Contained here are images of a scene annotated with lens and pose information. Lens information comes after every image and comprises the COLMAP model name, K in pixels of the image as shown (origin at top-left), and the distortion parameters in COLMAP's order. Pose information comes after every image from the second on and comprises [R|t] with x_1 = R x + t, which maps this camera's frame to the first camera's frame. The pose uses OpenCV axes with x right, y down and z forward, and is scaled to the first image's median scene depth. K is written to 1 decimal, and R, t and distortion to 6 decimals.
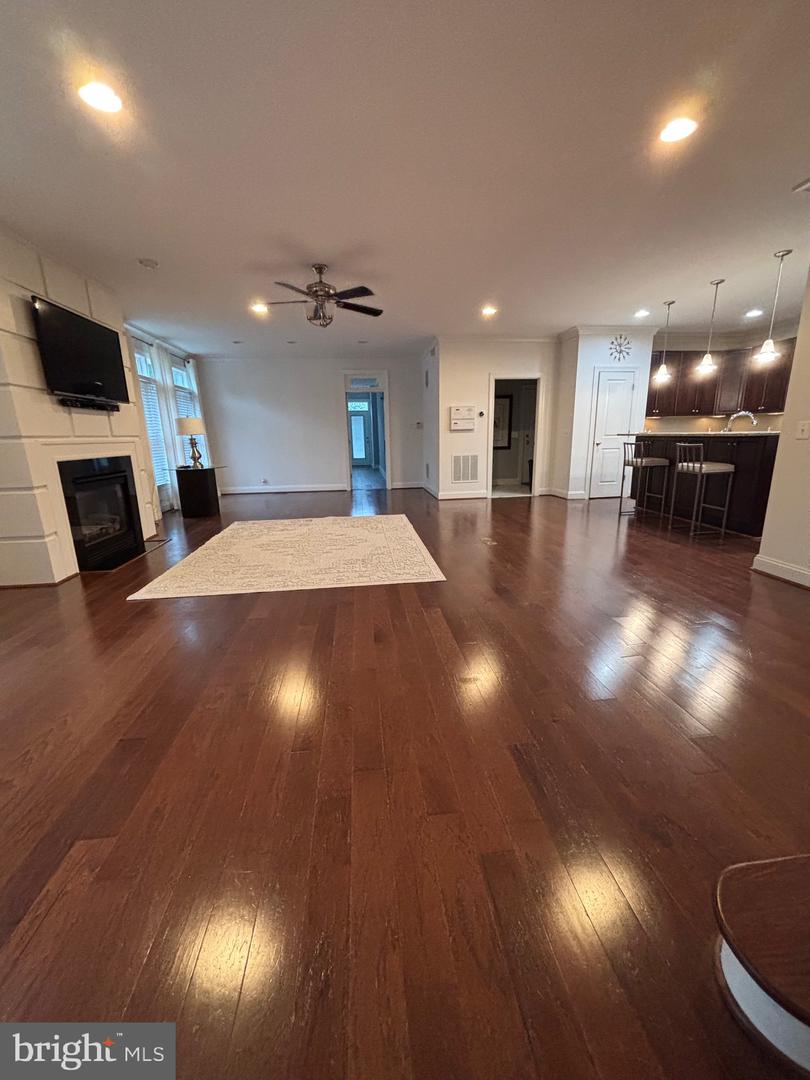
lens RADIAL K [[438.3, 0, 402.3], [0, 438.3, 539.4], [0, 0, 1]] dist [0.002619, -0.000070]
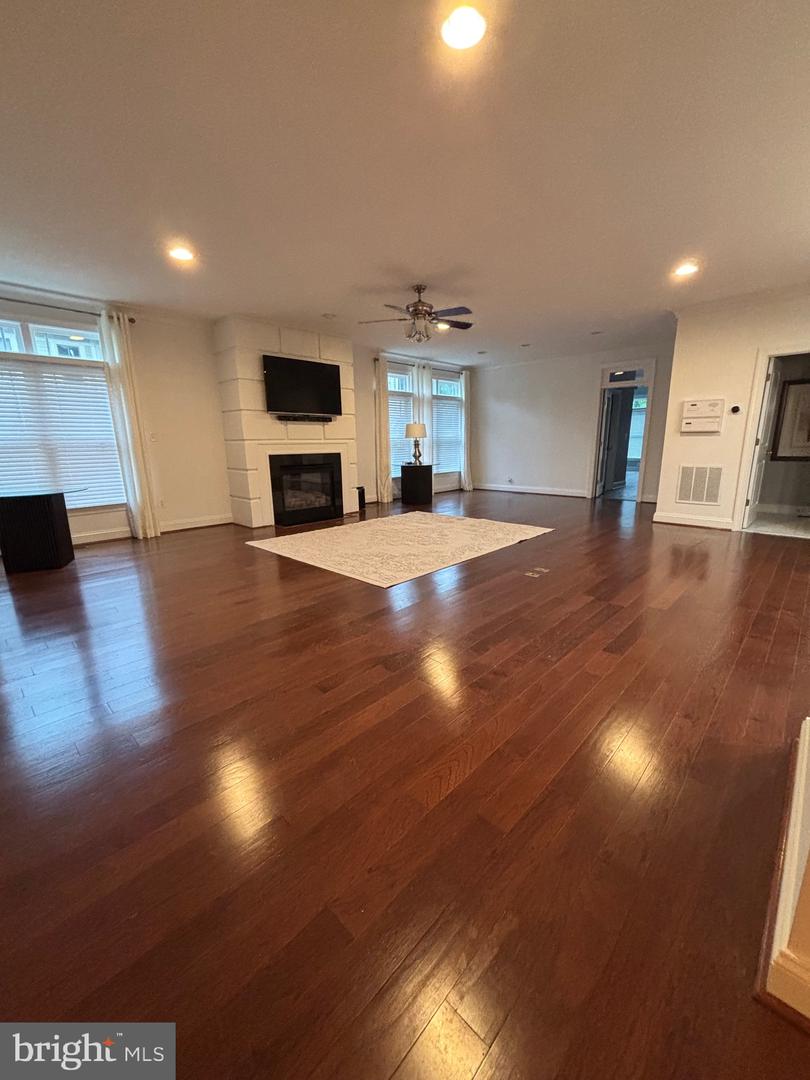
lens RADIAL K [[438.3, 0, 405.1], [0, 438.3, 535.4], [0, 0, 1]] dist [0.002619, -0.000070]
pose [[0.641378, 0.175361, -0.746915, 0.504218], [-0.177577, 0.981024, 0.077839, -0.064824], [0.746392, 0.082711, 0.660347, 0.211837]]
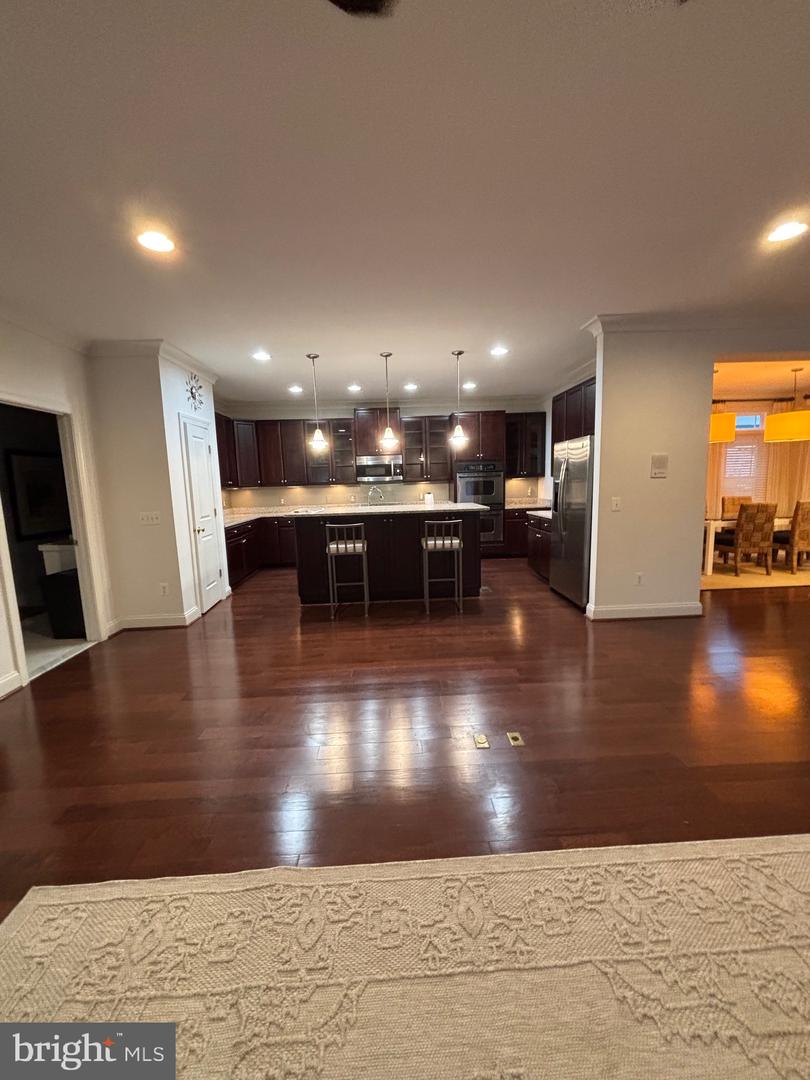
lens RADIAL K [[438.3, 0, 407.2], [0, 438.3, 545.8], [0, 0, 1]] dist [0.002619, -0.000070]
pose [[0.065546, -0.126589, 0.989787, -0.217665], [0.260758, 0.959626, 0.105463, -0.222273], [-0.963177, 0.251182, 0.095908, 0.778432]]
